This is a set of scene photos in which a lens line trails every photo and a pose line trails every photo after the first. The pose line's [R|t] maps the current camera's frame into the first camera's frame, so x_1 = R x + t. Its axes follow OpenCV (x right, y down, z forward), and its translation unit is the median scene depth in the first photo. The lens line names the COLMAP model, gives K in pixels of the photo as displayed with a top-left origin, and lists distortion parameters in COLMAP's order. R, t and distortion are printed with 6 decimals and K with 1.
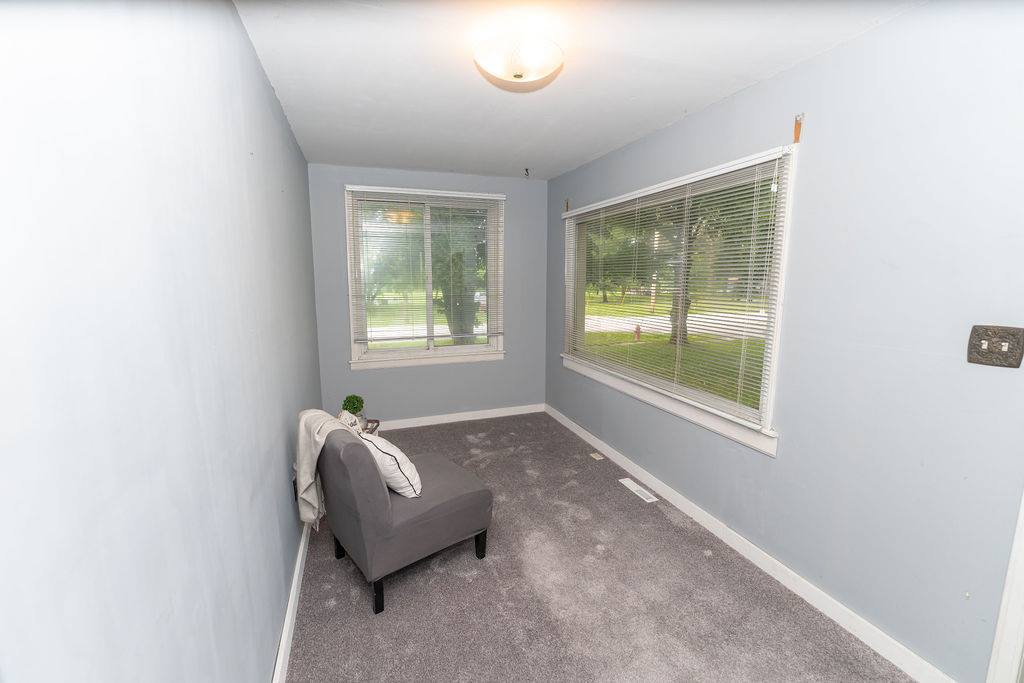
lens RADIAL K [[415.9, 0, 503.6], [0, 415.9, 335.5], [0, 0, 1]] dist [-0.027645, 0.000023]
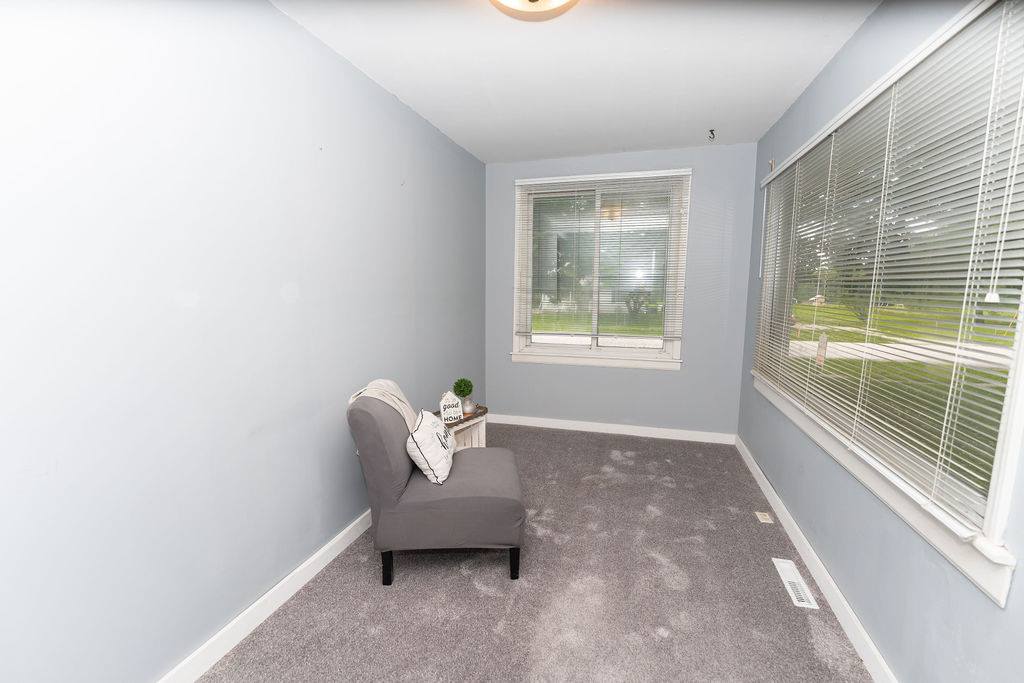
lens RADIAL K [[423.4, 0, 510.0], [0, 423.4, 340.5], [0, 0, 1]] dist [-0.025292, 0.000726]
pose [[0.812898, 0.078449, -0.577098, 0.263818], [-0.084549, 0.996285, 0.016338, 0.017606], [0.576236, 0.035512, 0.816512, 0.165129]]
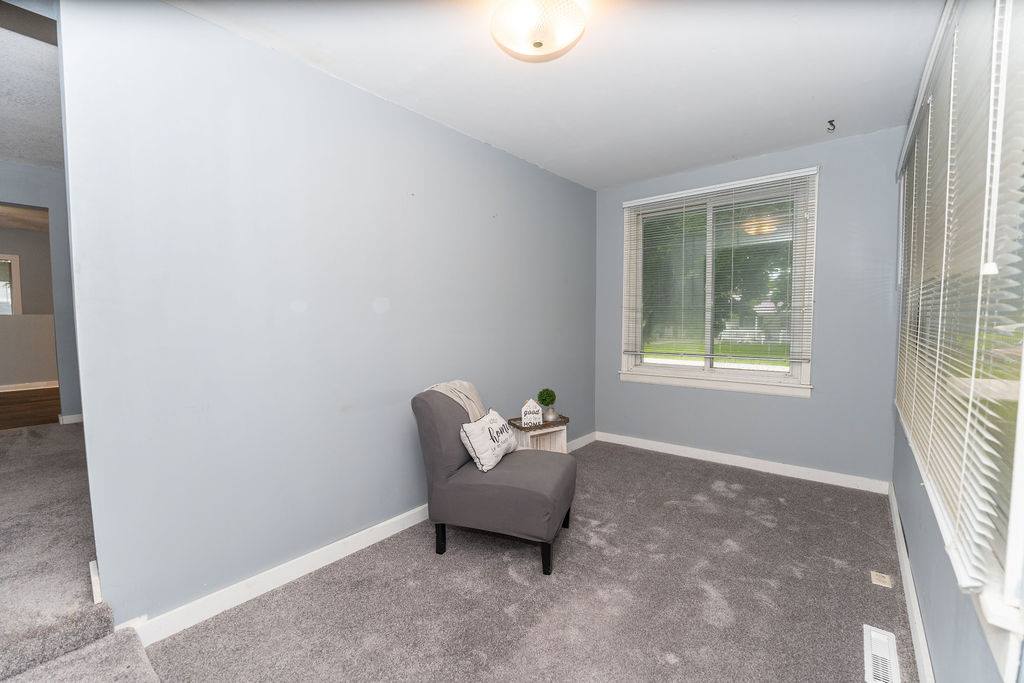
lens RADIAL K [[417.4, 0, 515.1], [0, 417.4, 339.4], [0, 0, 1]] dist [-0.022145, 0.000211]
pose [[0.525276, 0.043435, -0.849823, 0.425226], [-0.108462, 0.993968, -0.016238, 0.032303], [0.843991, 0.100703, 0.526818, 0.264346]]
